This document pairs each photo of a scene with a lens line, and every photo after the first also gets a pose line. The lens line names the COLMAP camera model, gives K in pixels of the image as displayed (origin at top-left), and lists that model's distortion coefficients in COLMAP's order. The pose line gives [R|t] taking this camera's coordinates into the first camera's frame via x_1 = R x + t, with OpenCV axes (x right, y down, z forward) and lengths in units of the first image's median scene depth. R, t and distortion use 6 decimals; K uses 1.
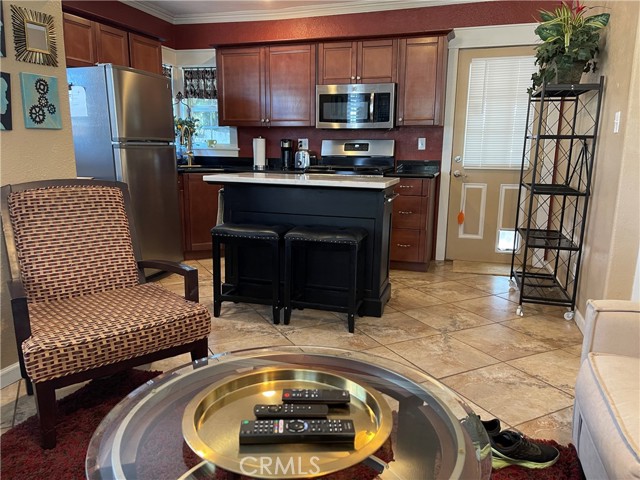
lens RADIAL K [[488.7, 0, 320.0], [0, 488.7, 240.0], [0, 0, 1]] dist [0.069310, -0.087985]
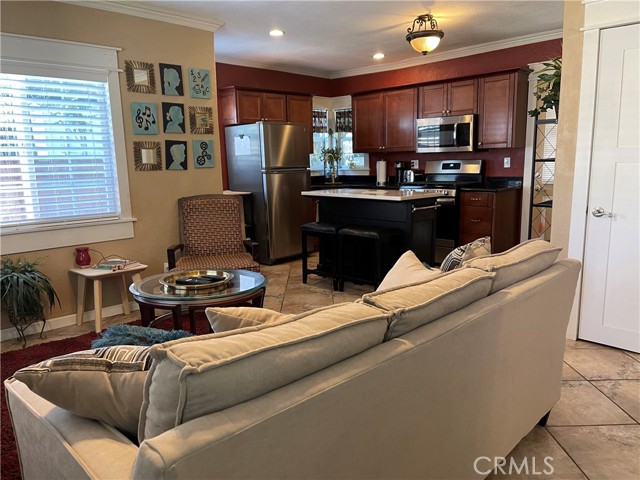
lens RADIAL K [[488.7, 0, 320.0], [0, 488.7, 240.0], [0, 0, 1]] dist [0.069310, -0.087985]
pose [[0.891745, 0.045412, -0.450255, 0.362728], [-0.054707, 0.998473, -0.007645, 0.021377], [0.449220, 0.031450, 0.892867, -0.243886]]
